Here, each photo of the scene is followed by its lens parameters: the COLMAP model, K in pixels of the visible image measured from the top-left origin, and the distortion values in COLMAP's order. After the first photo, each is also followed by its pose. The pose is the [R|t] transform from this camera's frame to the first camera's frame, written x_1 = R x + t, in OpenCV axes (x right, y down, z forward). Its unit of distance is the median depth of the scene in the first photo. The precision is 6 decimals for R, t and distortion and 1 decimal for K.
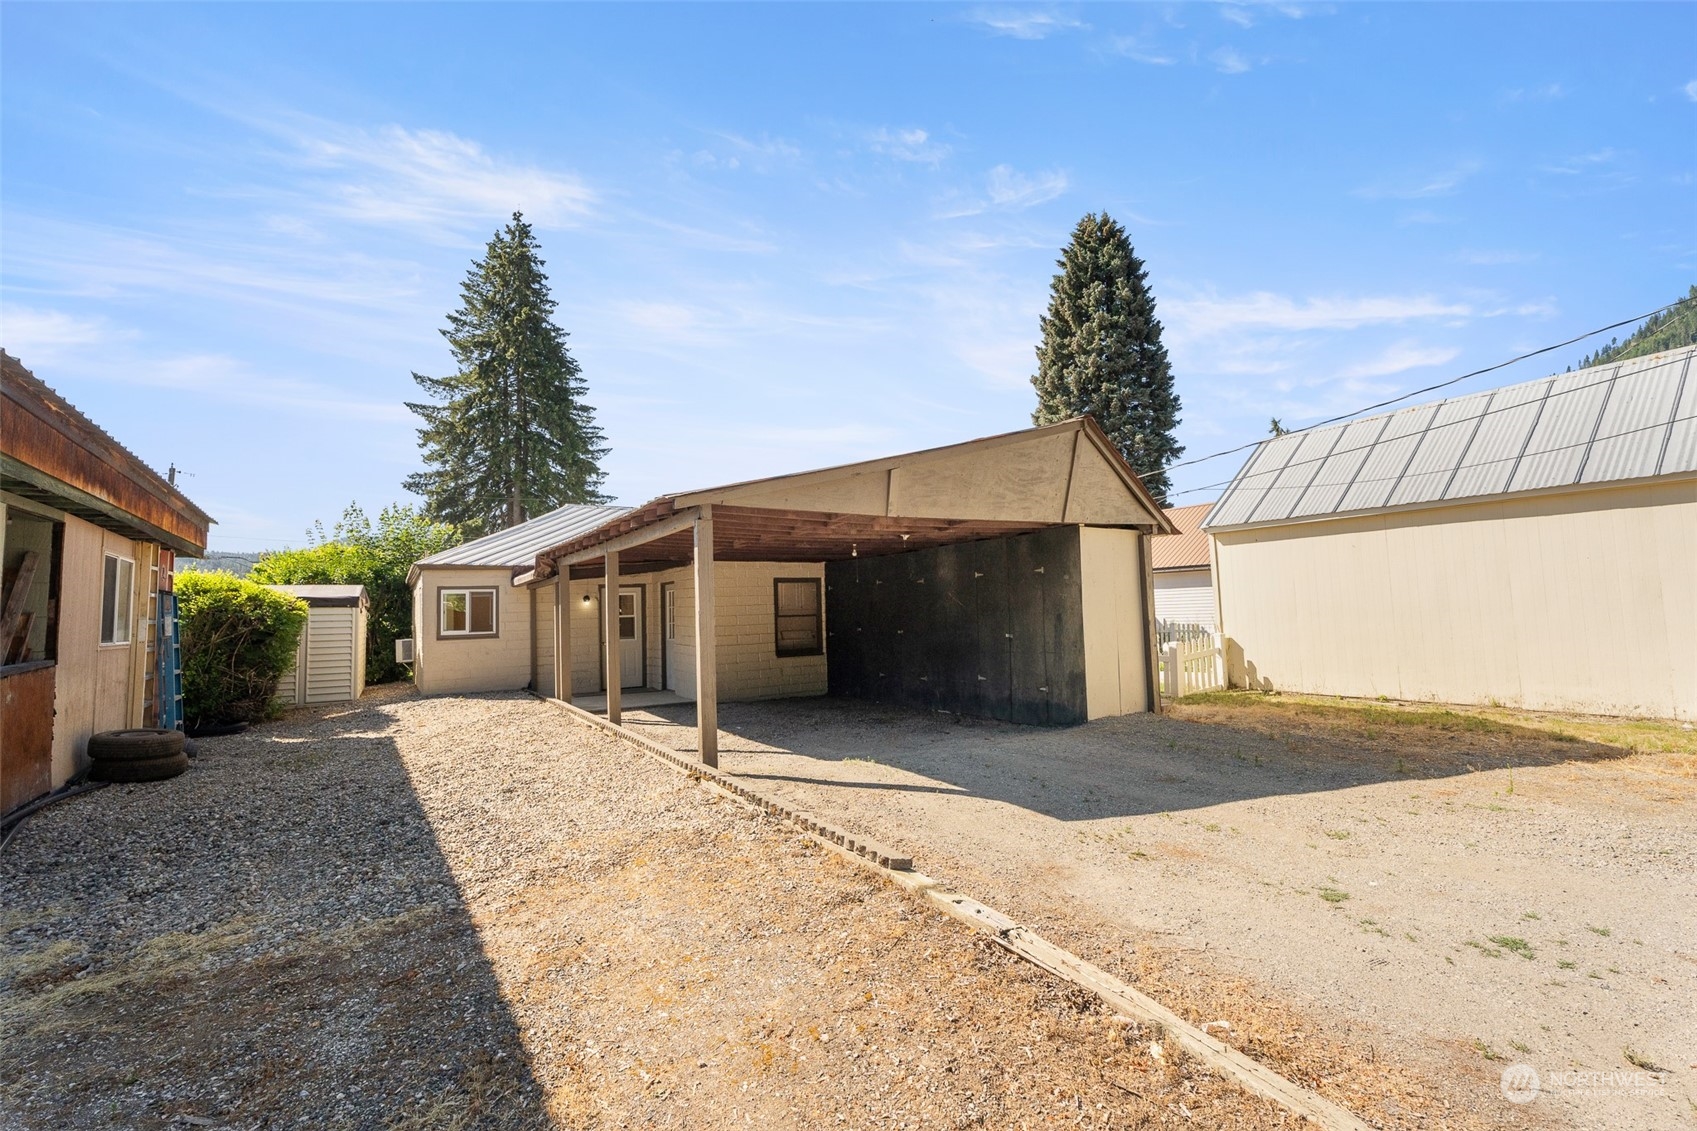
lens RADIAL K [[757.5, 0, 843.7], [0, 757.5, 560.4], [0, 0, 1]] dist [0.001979, -0.000469]
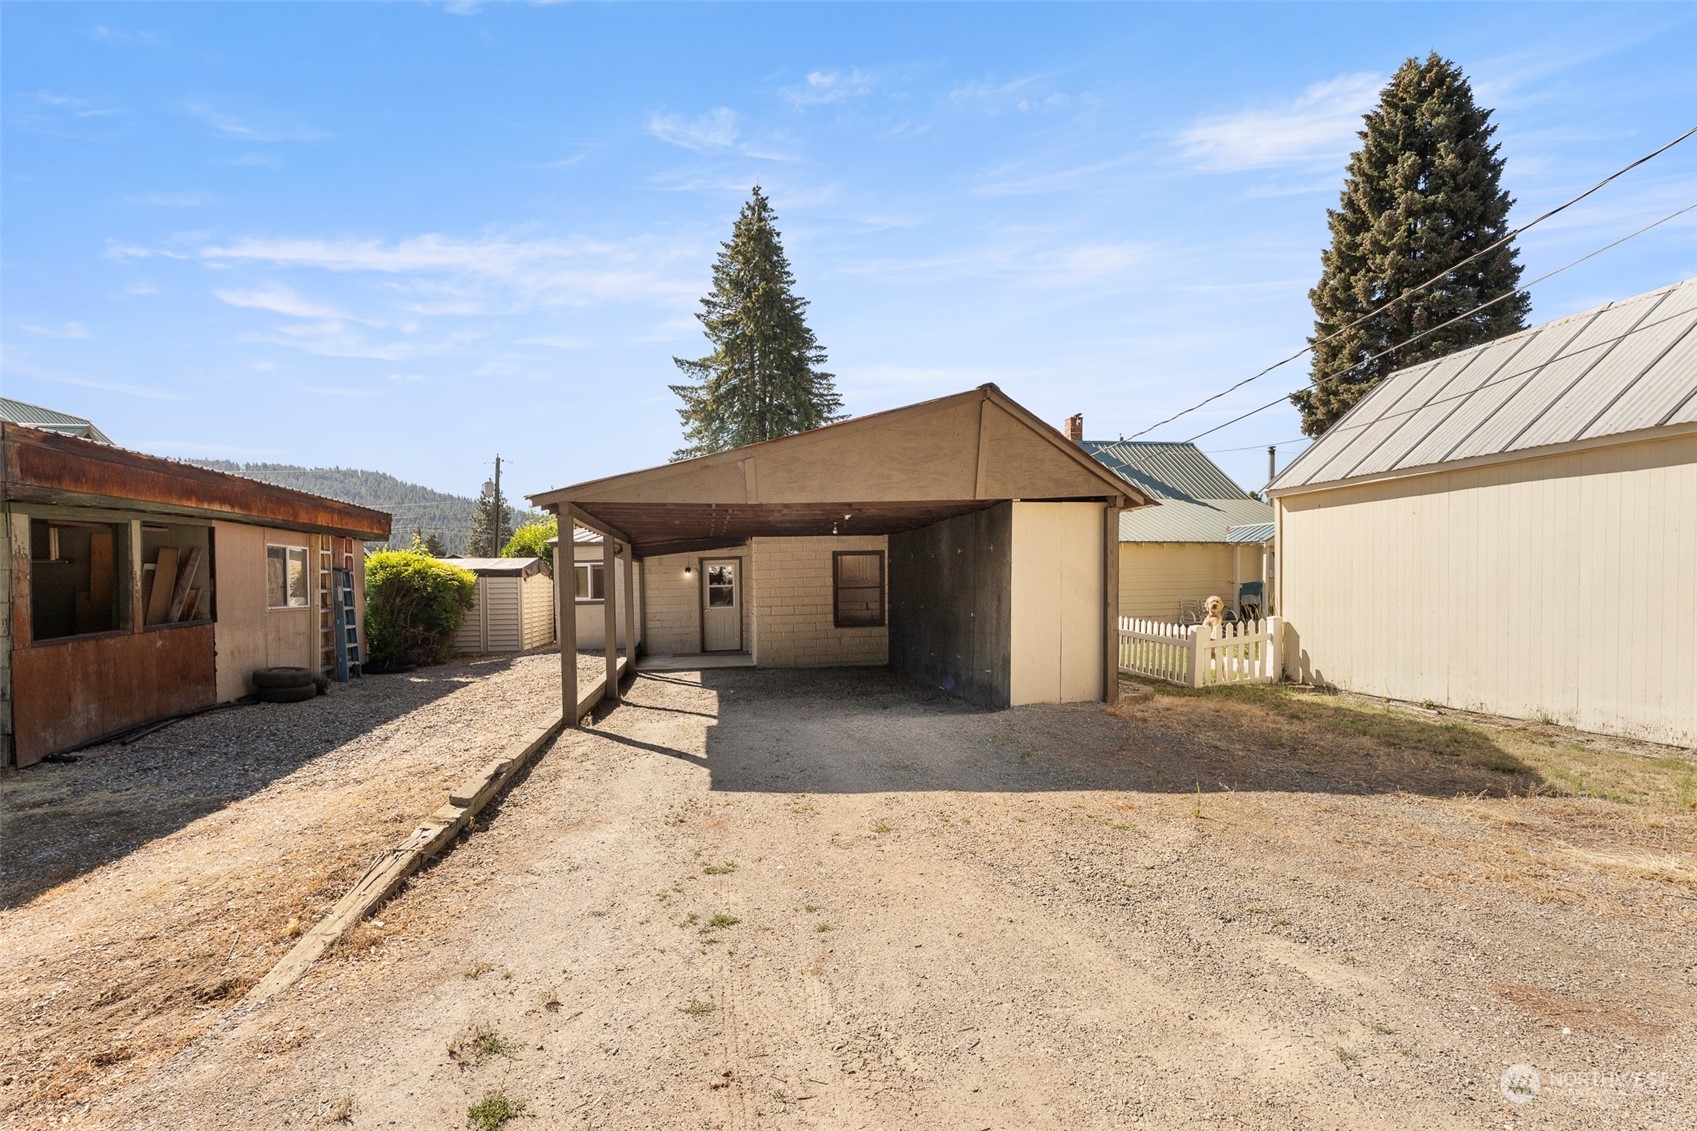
lens RADIAL K [[783.7, 0, 847.7], [0, 783.7, 606.1], [0, 0, 1]] dist [-0.000058, -0.001301]
pose [[0.929046, 0.020720, -0.369383, 0.105879], [0.020319, 0.994066, 0.106866, -0.005332], [0.369406, -0.106789, 0.923112, 0.003997]]
